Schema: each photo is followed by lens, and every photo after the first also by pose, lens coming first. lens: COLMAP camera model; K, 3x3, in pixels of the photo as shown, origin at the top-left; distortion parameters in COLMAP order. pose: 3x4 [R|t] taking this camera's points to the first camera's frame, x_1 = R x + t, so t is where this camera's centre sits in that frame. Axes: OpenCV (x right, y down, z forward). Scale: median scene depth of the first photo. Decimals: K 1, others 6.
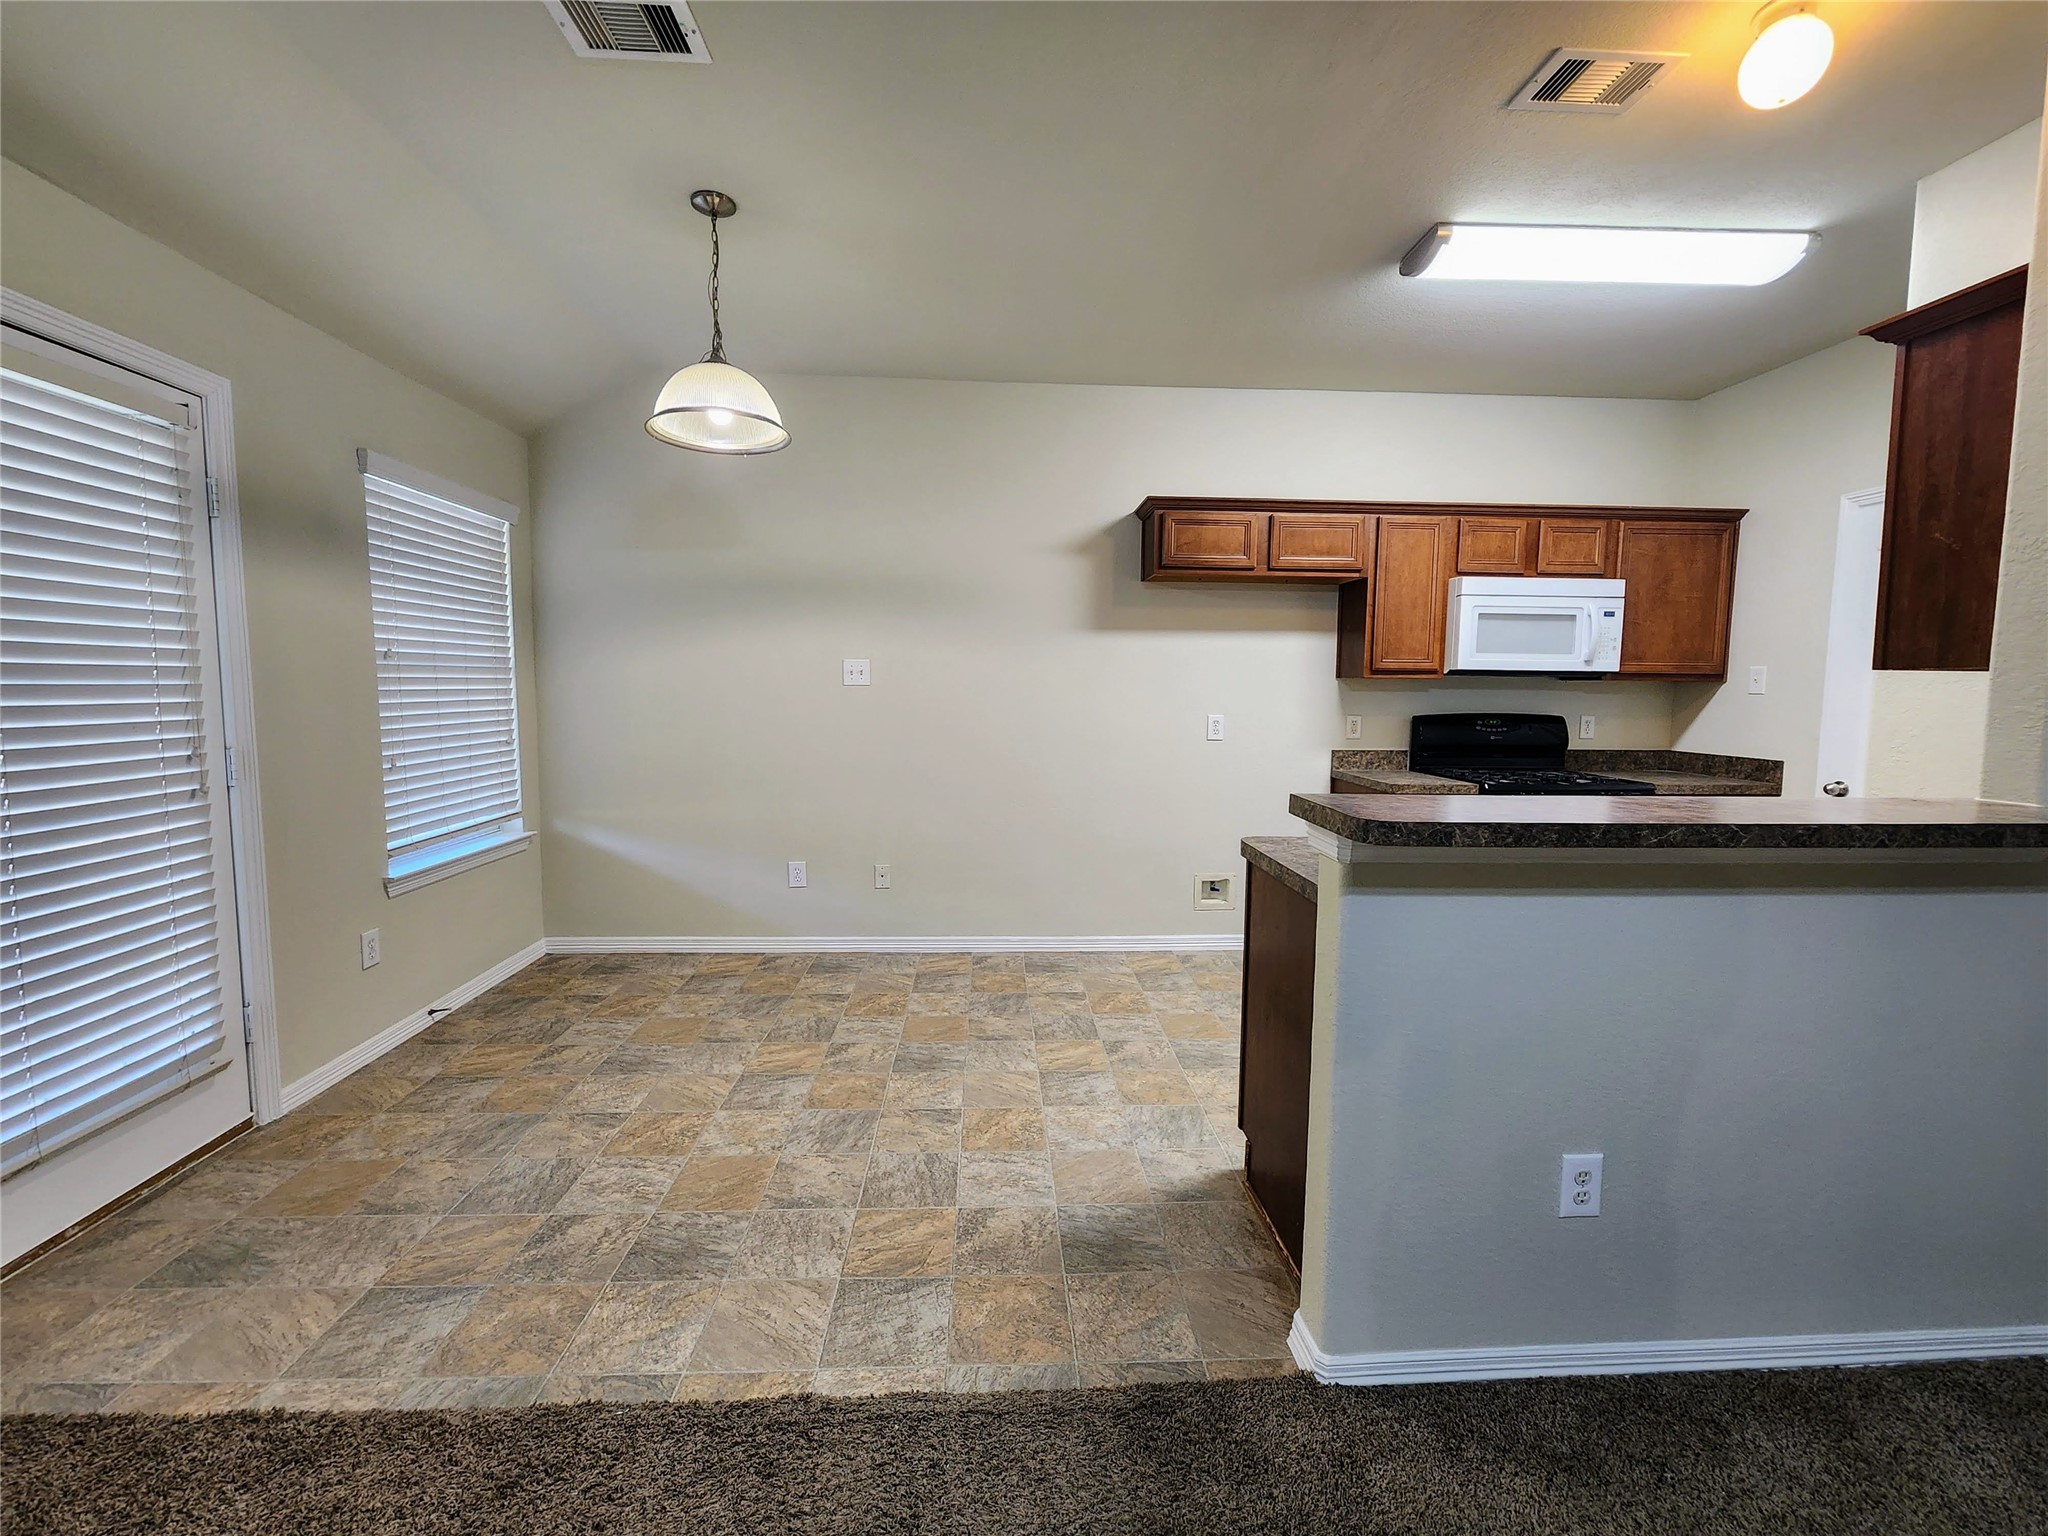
lens RADIAL K [[846.4, 0, 1031.9], [0, 846.4, 752.8], [0, 0, 1]] dist [0.001277, -0.001814]
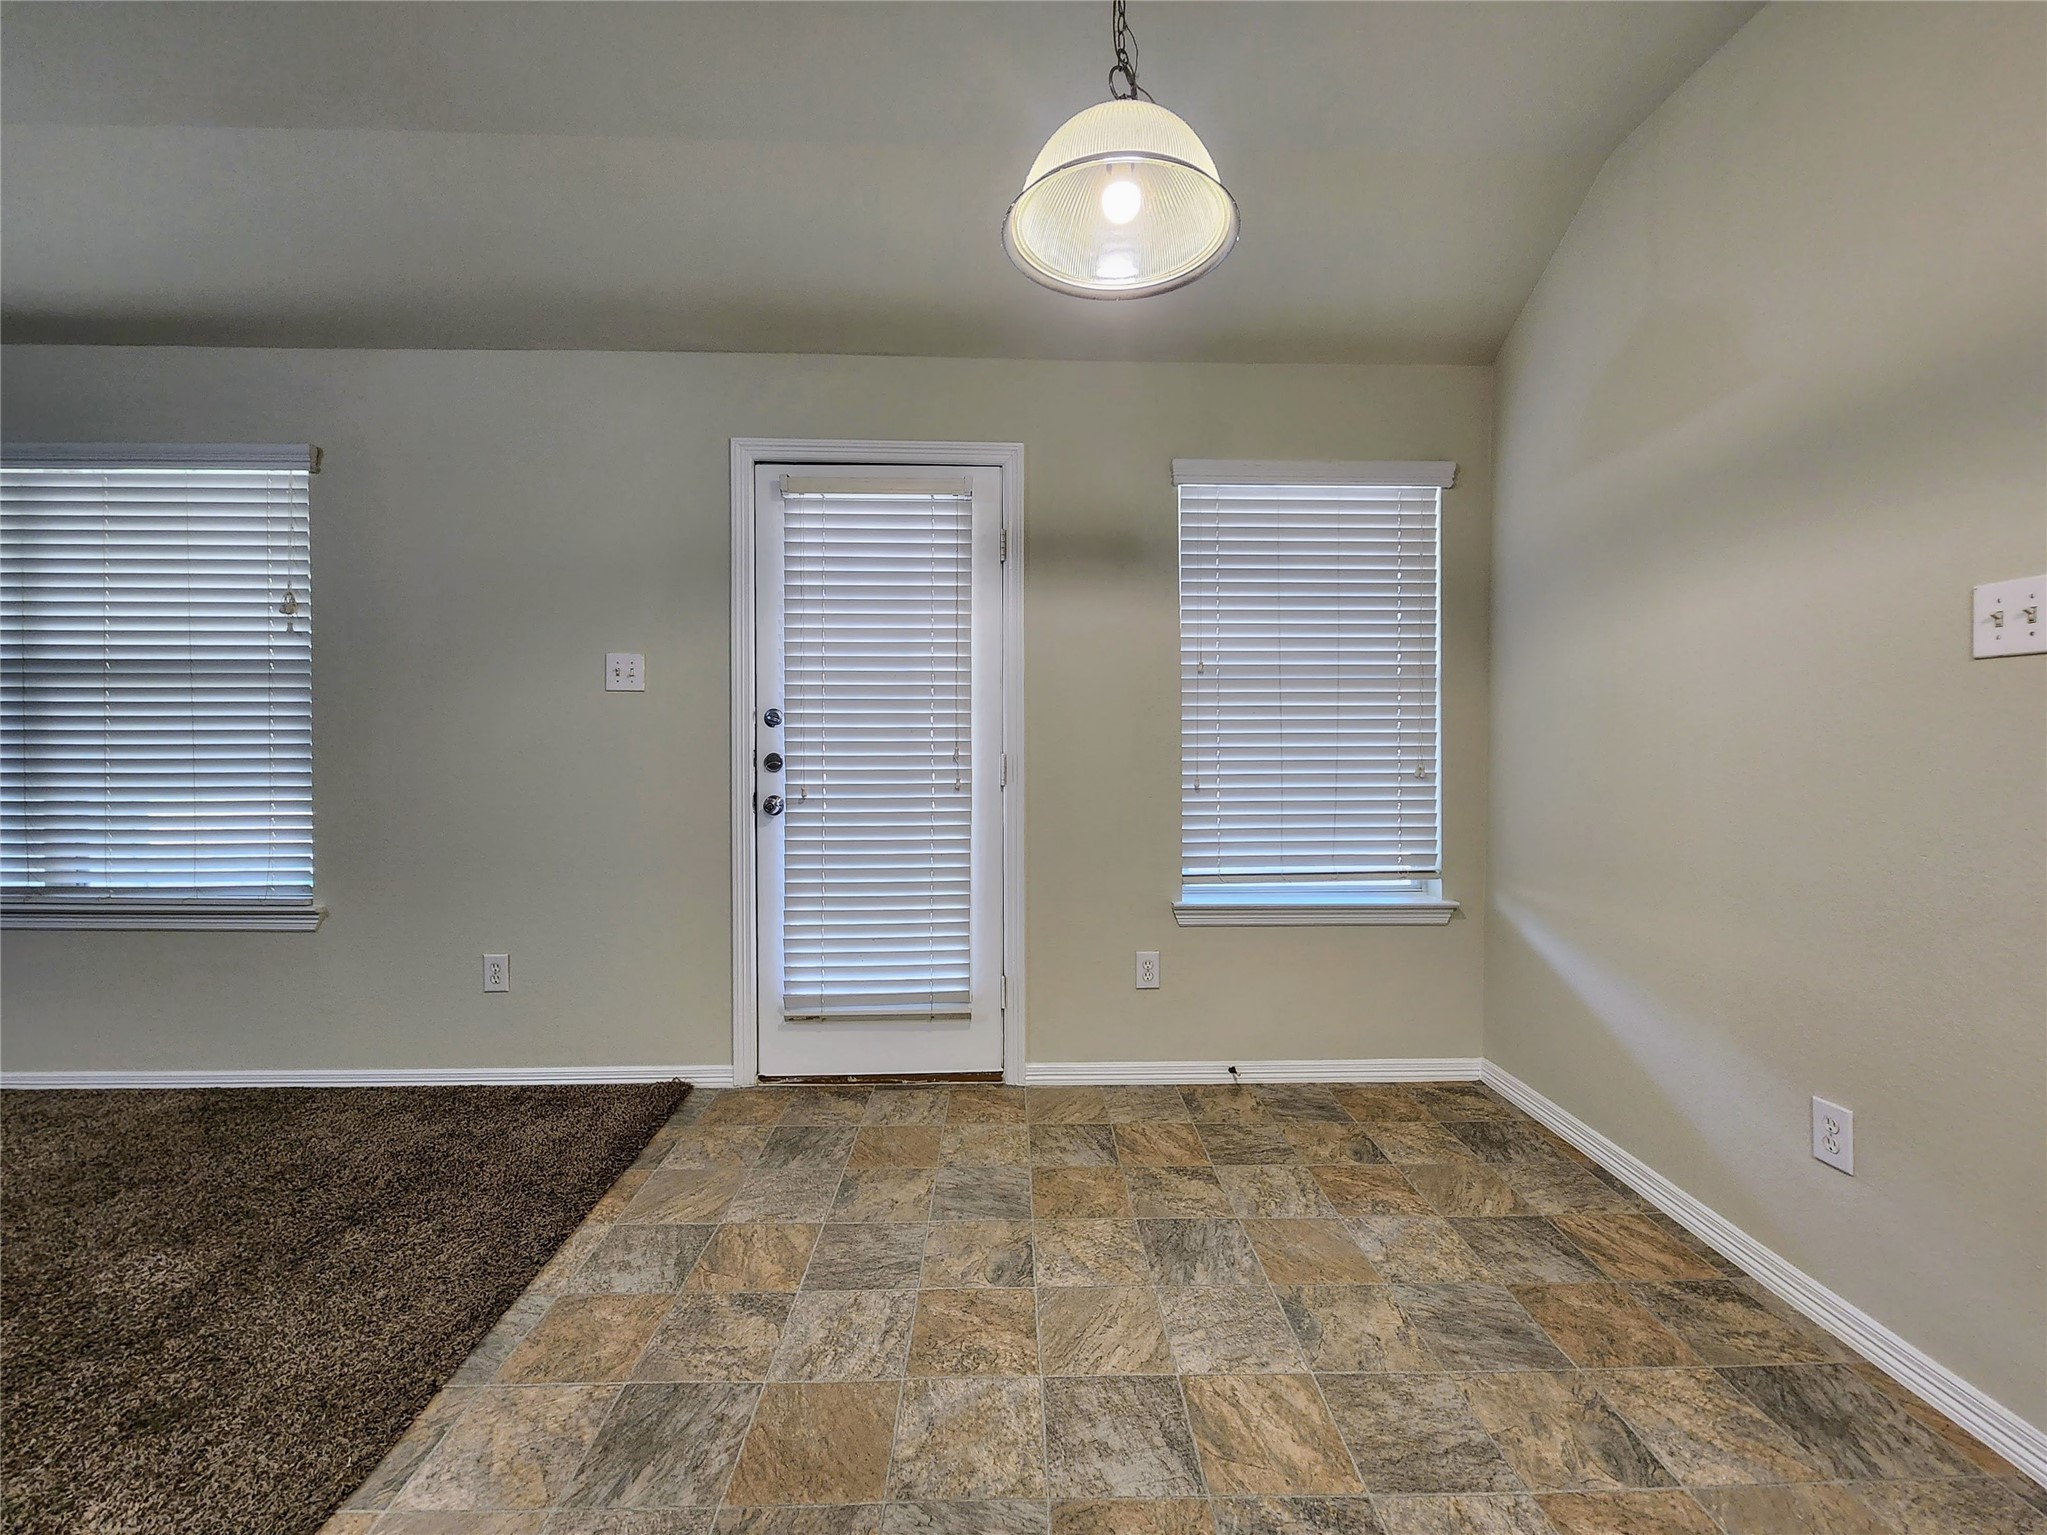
lens RADIAL K [[845.9, 0, 1023.7], [0, 845.9, 753.9], [0, 0, 1]] dist [0.001277, -0.001814]
pose [[-0.027957, 0.008421, -0.999574, 0.189976], [-0.080196, 0.996722, 0.010640, -0.015746], [0.996387, 0.080459, -0.027190, 0.842123]]
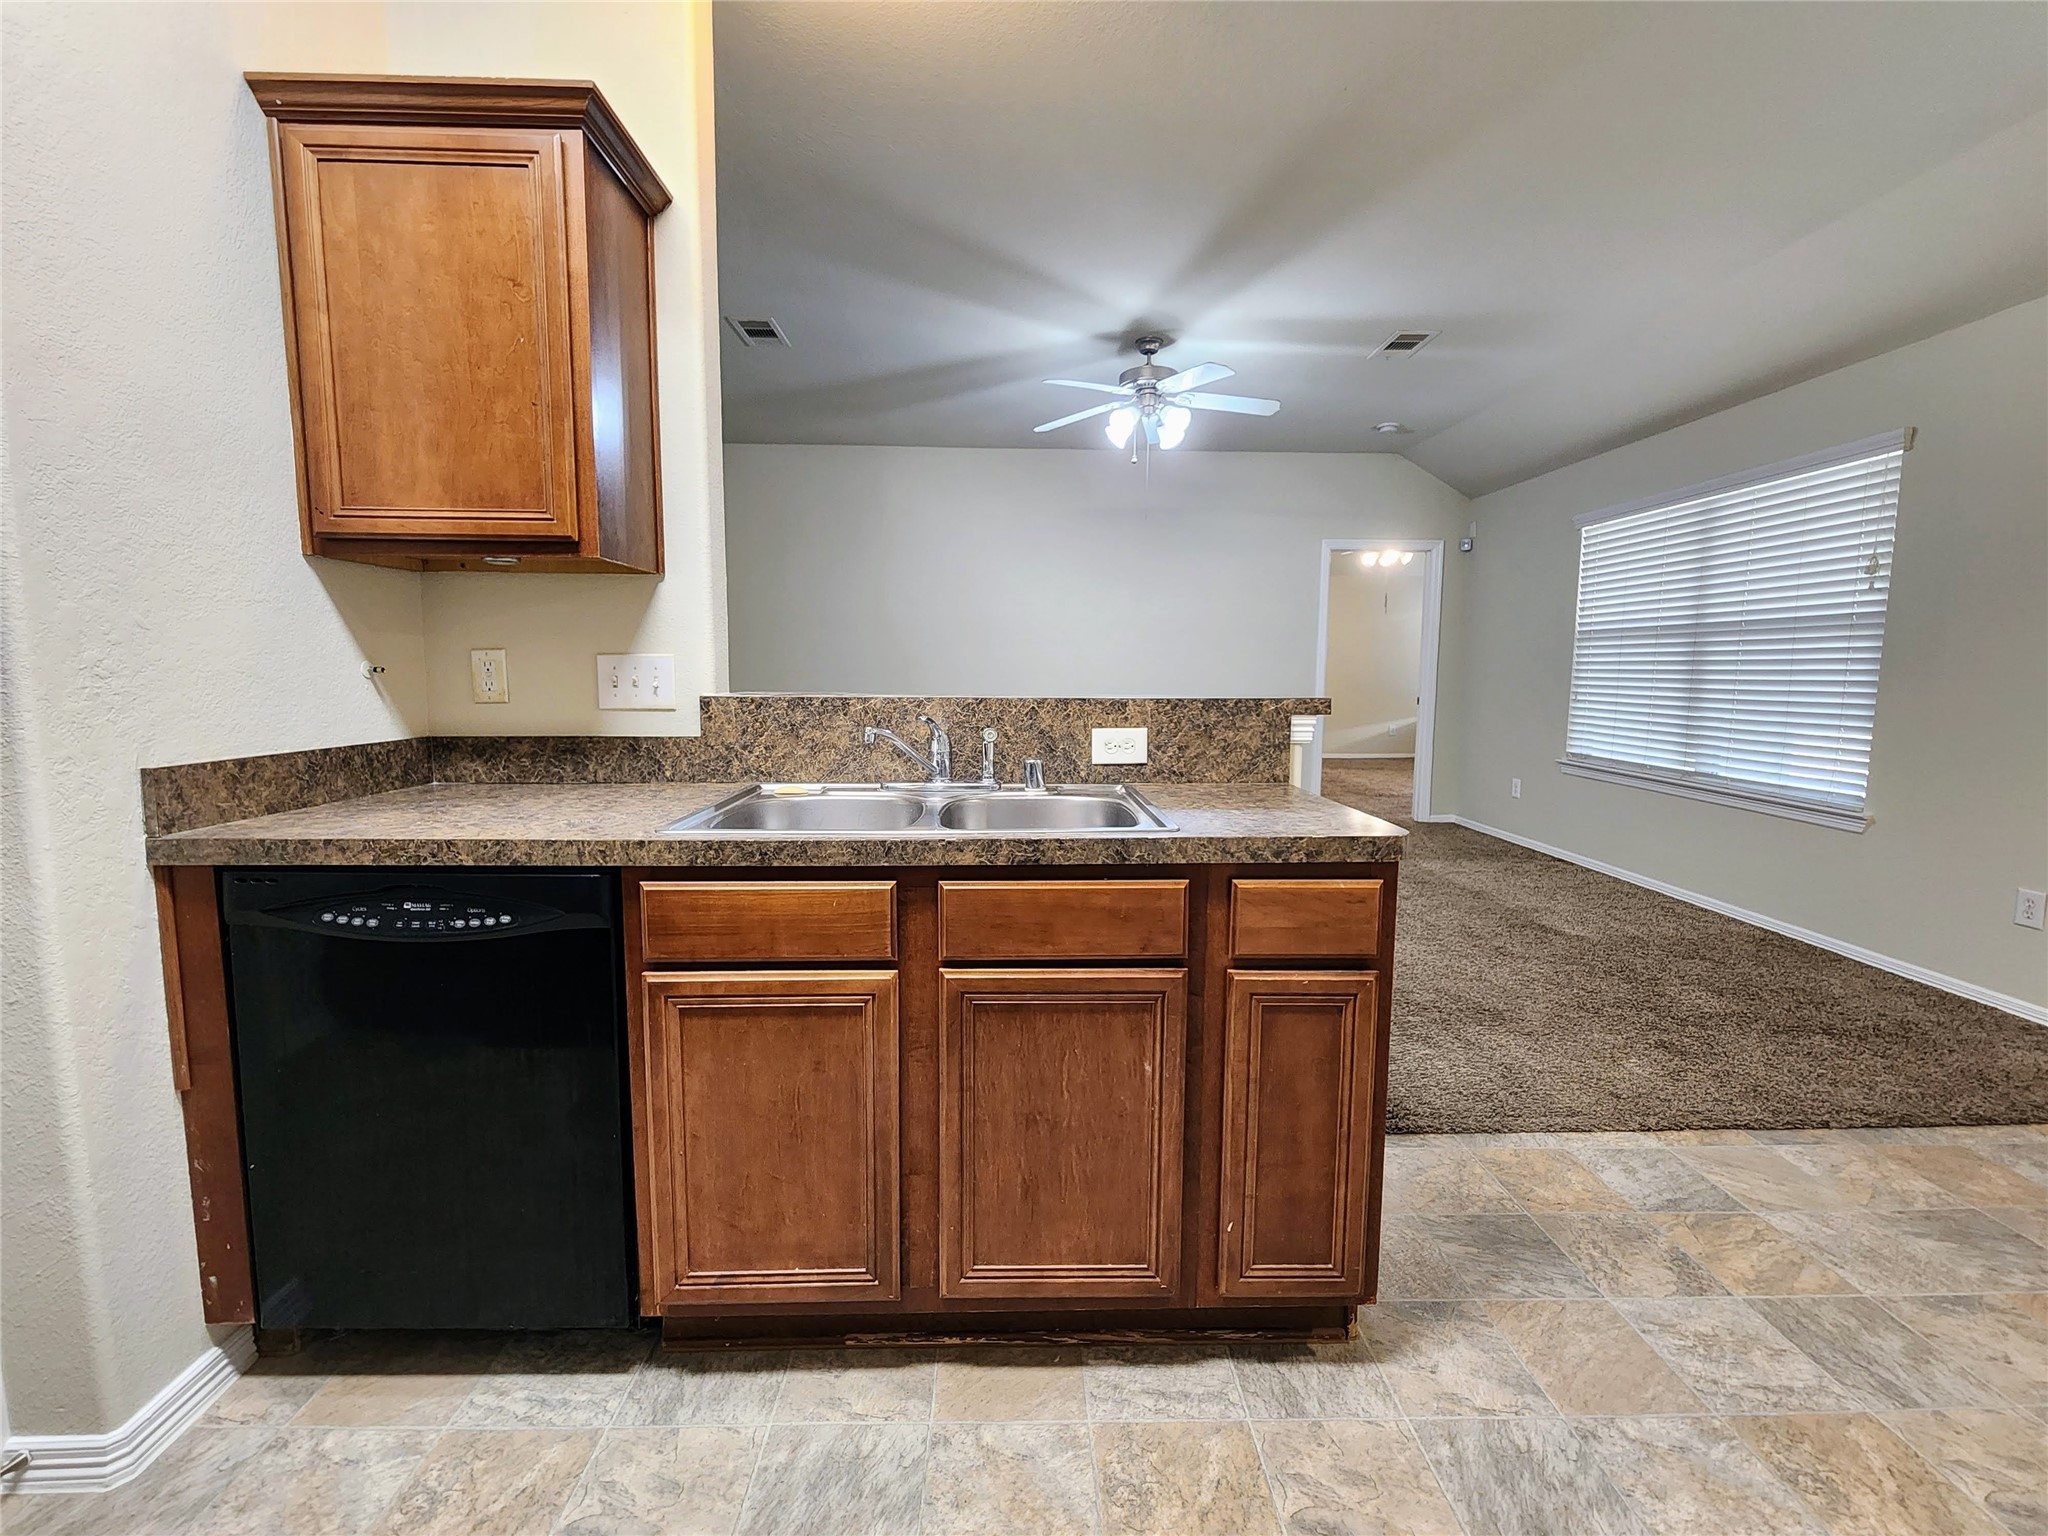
lens RADIAL K [[846.4, 0, 1019.0], [0, 846.4, 753.0], [0, 0, 1]] dist [0.001277, -0.001814]
pose [[-0.999117, -0.018532, 0.037697, 0.380263], [-0.011528, 0.983933, 0.178166, -0.047127], [-0.040393, 0.177575, -0.983278, 1.204696]]
